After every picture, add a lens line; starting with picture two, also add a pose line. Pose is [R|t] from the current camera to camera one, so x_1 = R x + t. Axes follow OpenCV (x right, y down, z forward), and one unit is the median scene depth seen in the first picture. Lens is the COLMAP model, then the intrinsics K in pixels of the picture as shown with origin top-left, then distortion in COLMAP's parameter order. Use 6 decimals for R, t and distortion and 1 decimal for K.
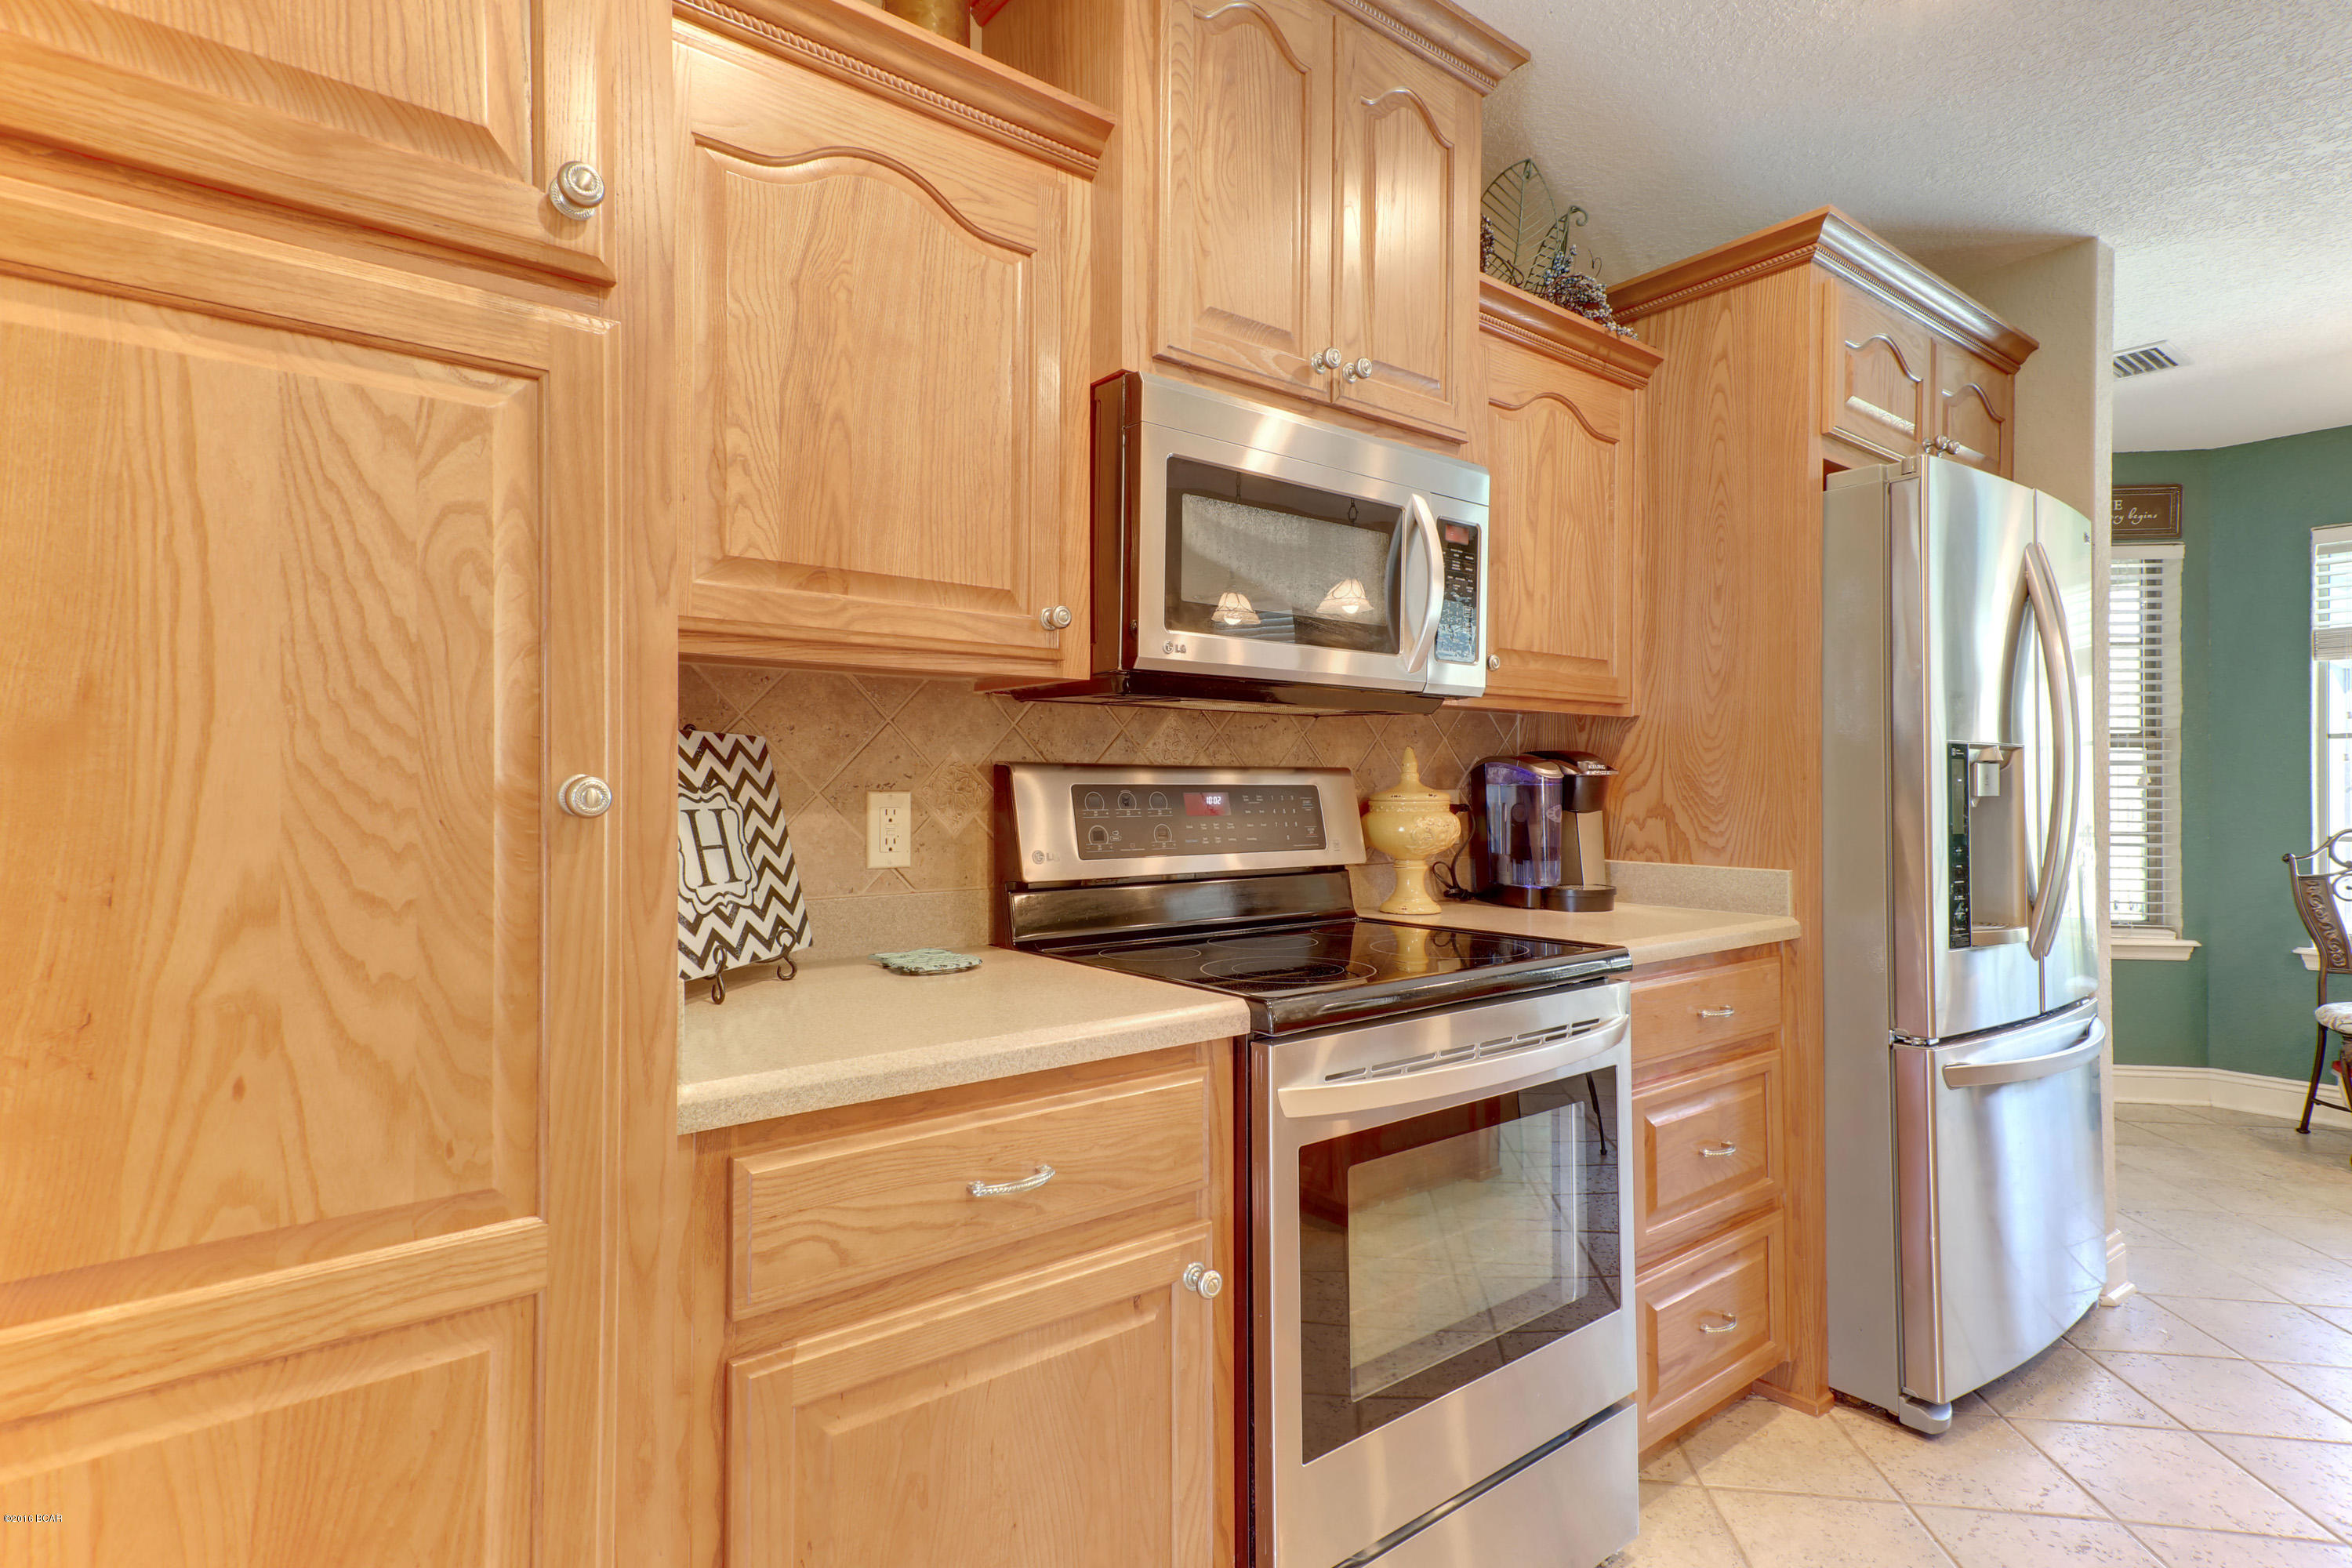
lens RADIAL K [[1189.8, 0, 1171.1], [0, 1189.8, 779.7], [0, 0, 1]] dist [0.025121, 0.008928]
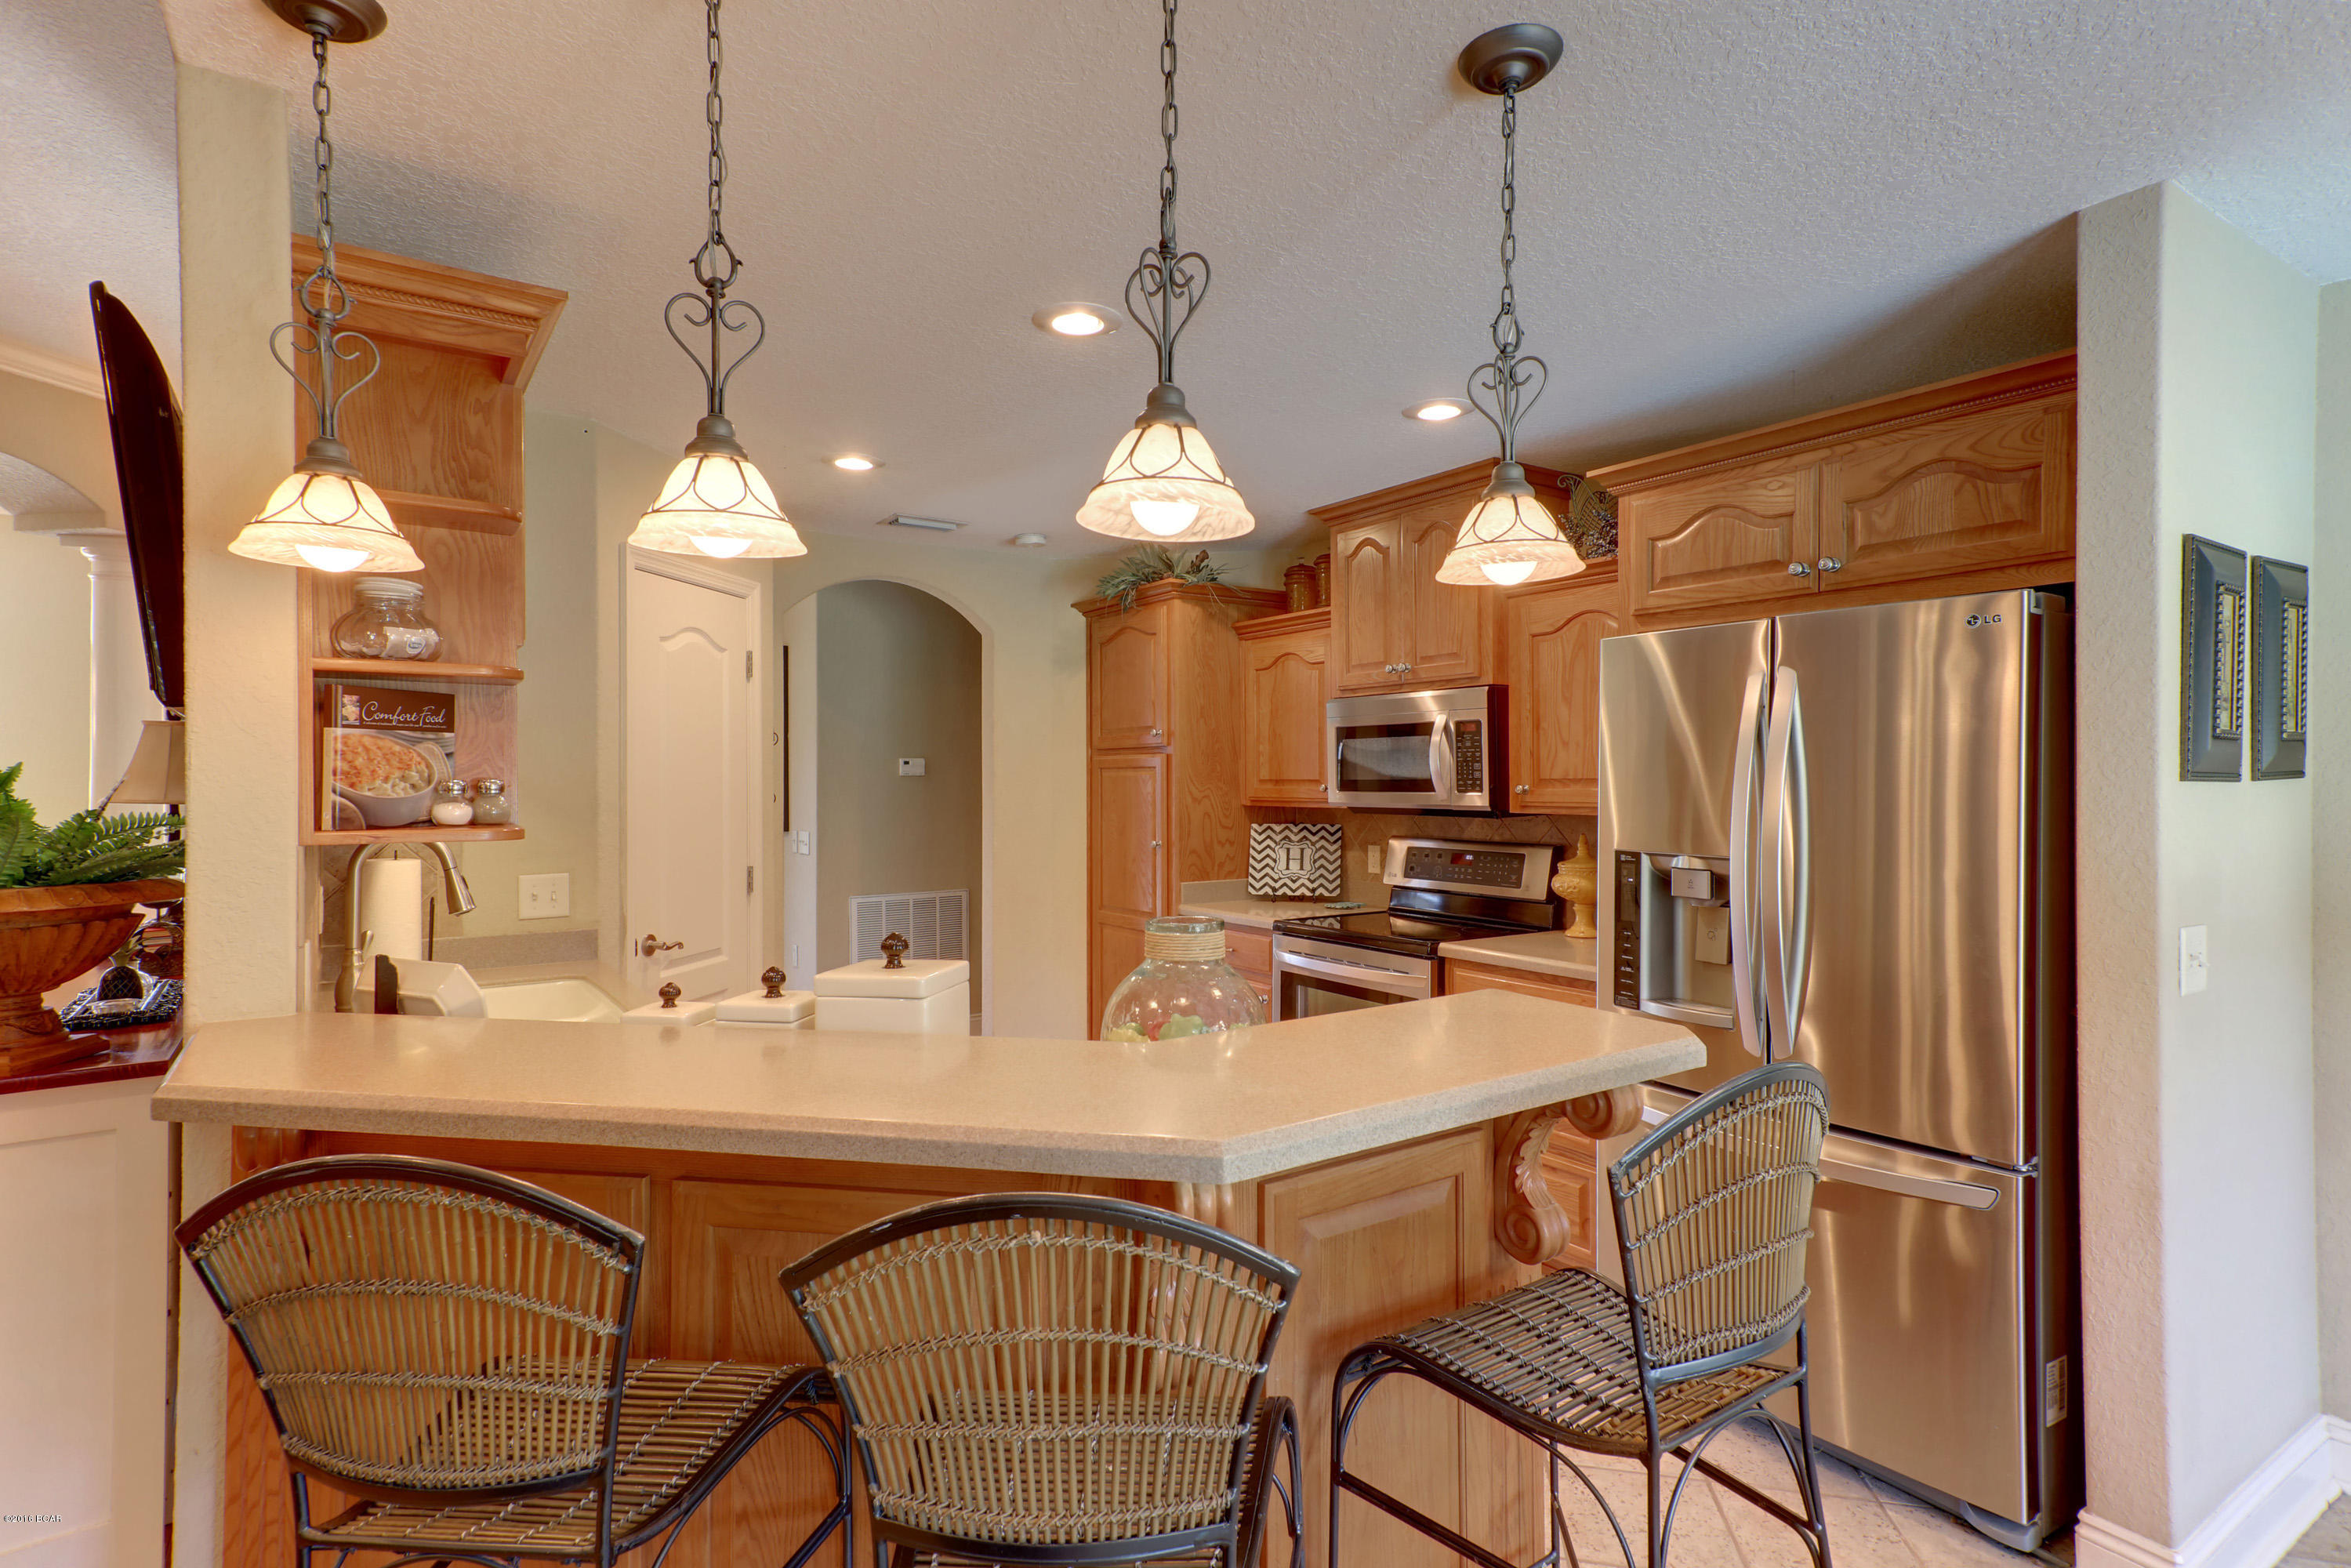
lens RADIAL K [[1189.3, 0, 1170.6], [0, 1189.3, 779.7], [0, 0, 1]] dist [0.025121, 0.008928]
pose [[-0.073174, -0.000159, -0.997319, 3.054751], [0.010168, 0.999948, -0.000905, -0.170090], [0.997267, -0.010207, -0.073169, 0.904185]]
